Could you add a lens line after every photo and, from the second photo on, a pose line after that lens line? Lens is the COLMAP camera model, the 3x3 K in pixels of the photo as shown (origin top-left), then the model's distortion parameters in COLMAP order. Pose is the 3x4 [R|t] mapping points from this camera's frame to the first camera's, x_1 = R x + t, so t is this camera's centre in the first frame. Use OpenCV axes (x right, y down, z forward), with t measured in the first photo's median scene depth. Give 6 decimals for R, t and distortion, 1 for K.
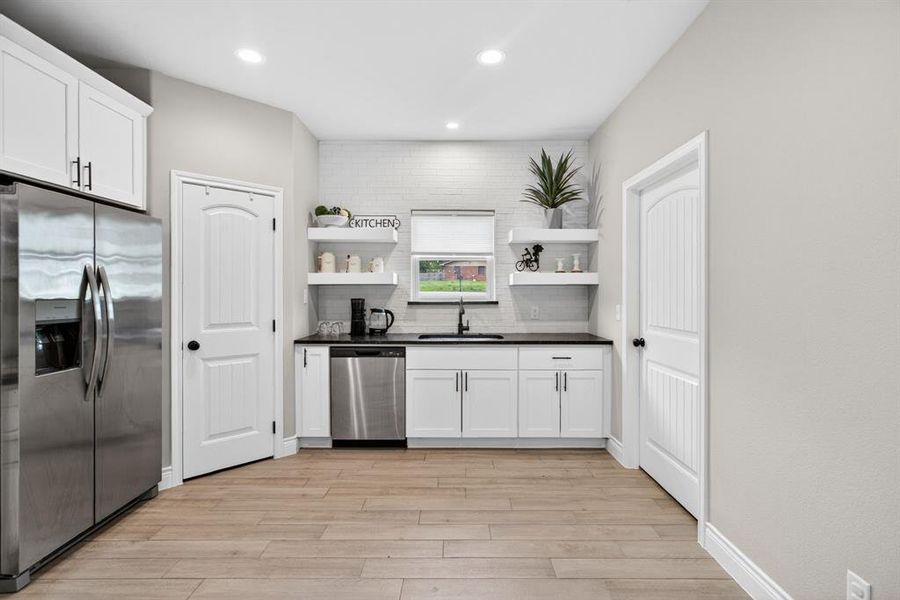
lens RADIAL K [[431.2, 0, 457.4], [0, 431.2, 293.6], [0, 0, 1]] dist [-0.012820, 0.006691]
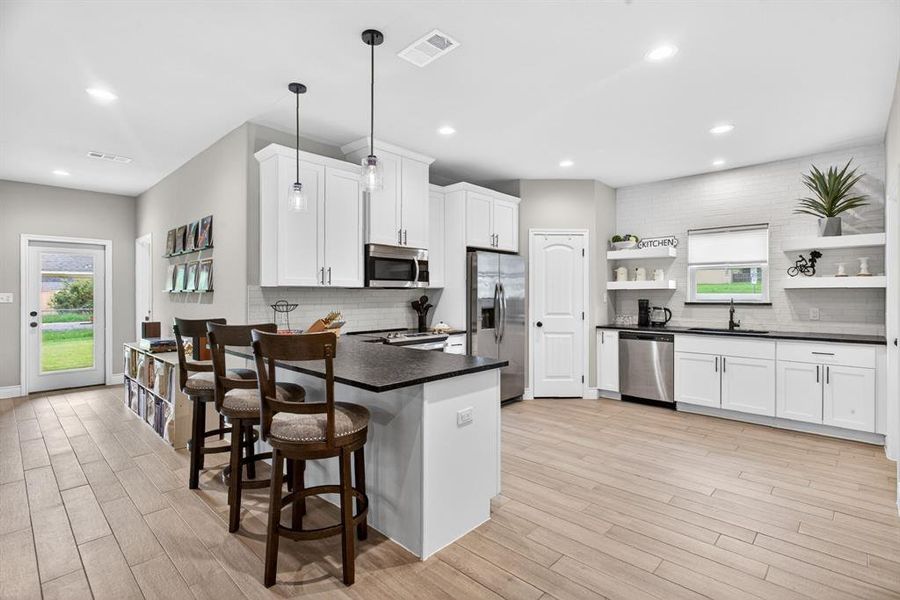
lens RADIAL K [[431.2, 0, 452.2], [0, 431.2, 293.3], [0, 0, 1]] dist [-0.012820, 0.006691]
pose [[0.727934, -0.001618, -0.685645, 0.305005], [-0.002716, 0.999983, -0.005243, 0.000508], [0.685642, 0.005678, 0.727917, -0.481596]]
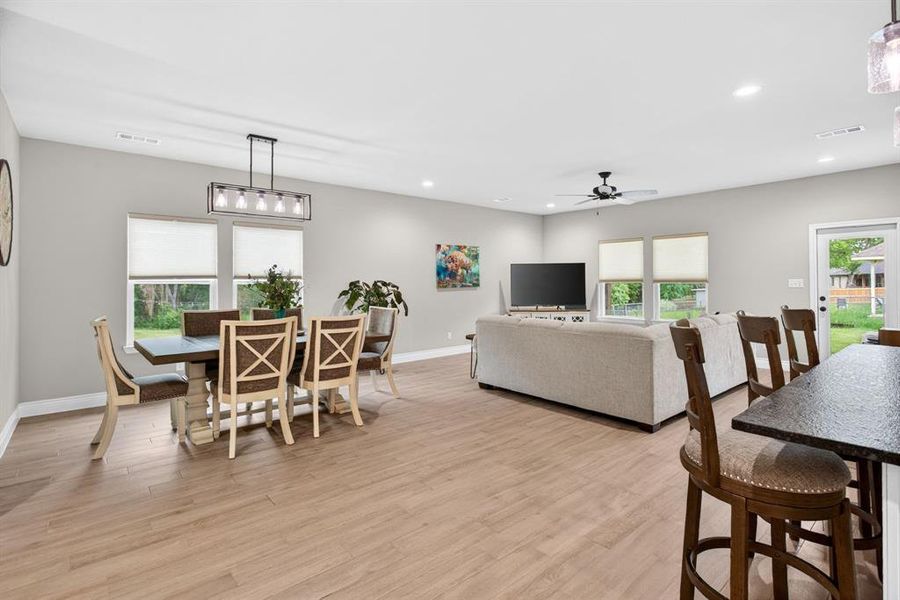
lens RADIAL K [[431.2, 0, 450.0], [0, 431.2, 277.6], [0, 0, 1]] dist [-0.012820, 0.006691]
pose [[-0.768582, -0.002862, -0.639745, 0.273624], [0.002317, 0.999971, -0.007257, -0.000592], [0.639747, -0.007060, -0.768553, -0.030394]]
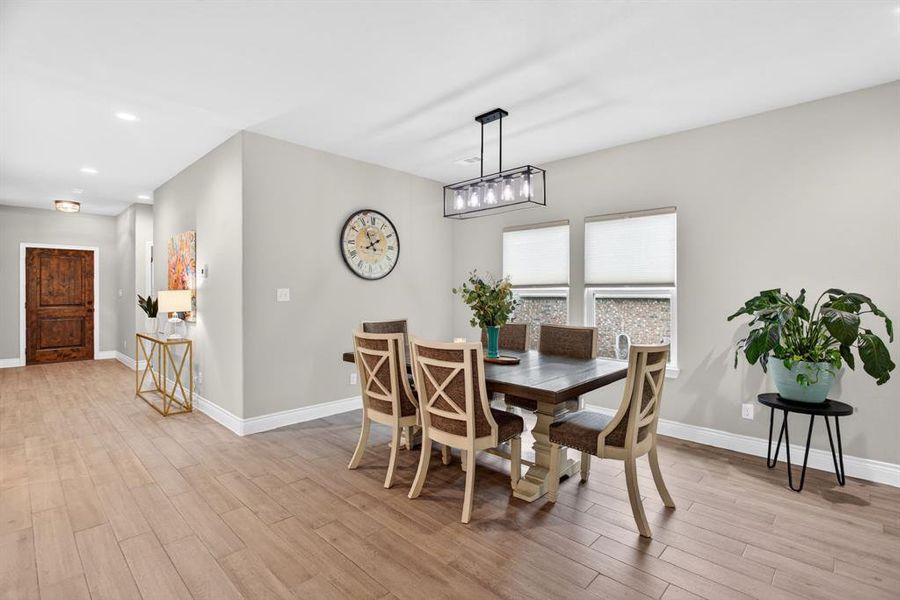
lens RADIAL K [[431.2, 0, 460.1], [0, 431.2, 291.5], [0, 0, 1]] dist [-0.012820, 0.006691]
pose [[-0.719464, -0.000590, 0.694530, -0.731918], [0.000042, 1.000000, 0.000893, 0.002644], [-0.694530, 0.000672, -0.719463, -0.533790]]
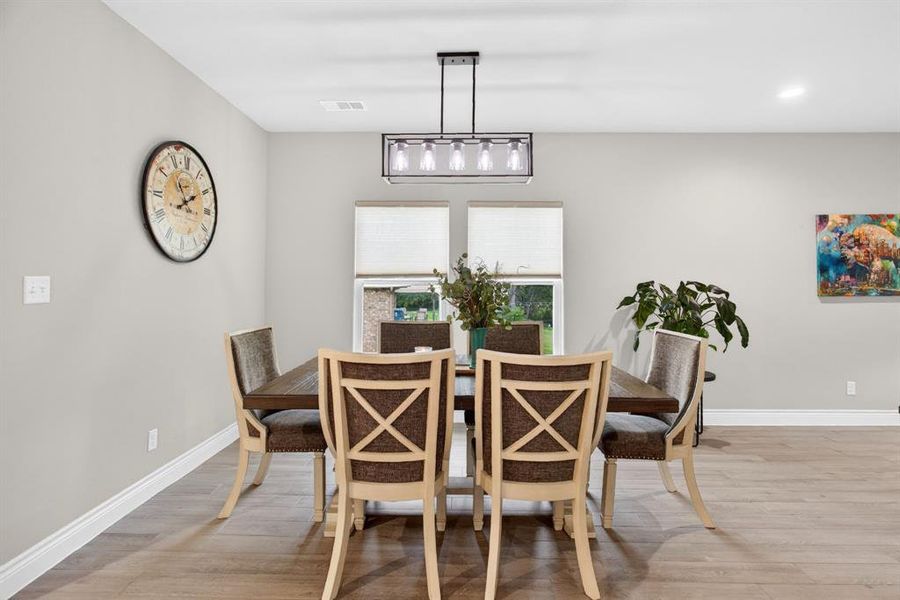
lens RADIAL K [[447.5, 0, 457.2], [0, 447.5, 274.8], [0, 0, 1]] dist [0.003613, -0.001520]
pose [[-0.999650, -0.003989, 0.026161, -0.113883], [-0.004385, 0.999877, -0.015078, 0.001158], [-0.026098, -0.015187, -0.999544, -0.498828]]
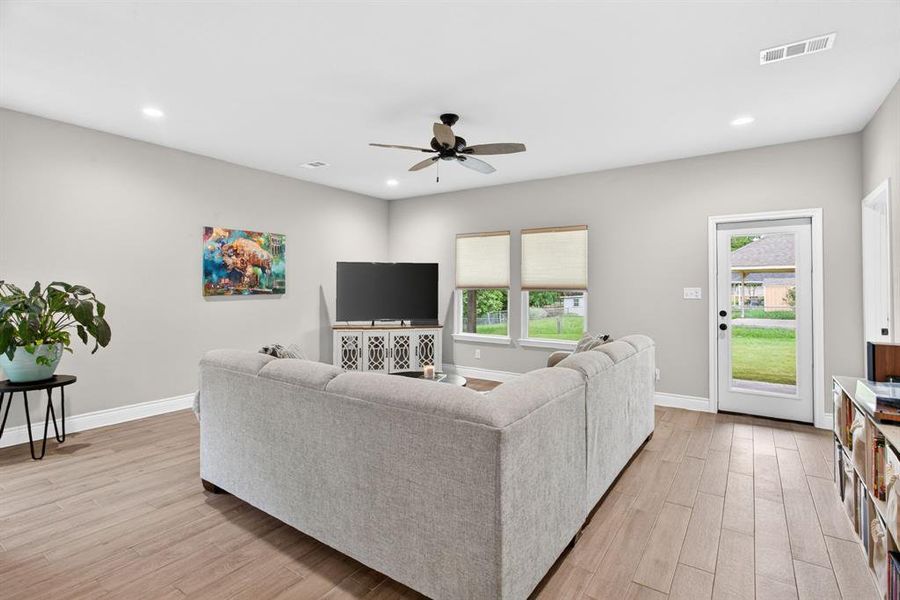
lens RADIAL K [[431.2, 0, 446.8], [0, 431.2, 279.2], [0, 0, 1]] dist [-0.012820, 0.006691]
pose [[-0.581483, -0.020160, -0.813309, -0.386329], [-0.009809, 0.999794, -0.017770, 0.001161], [0.813500, -0.002356, -0.581561, -0.311150]]
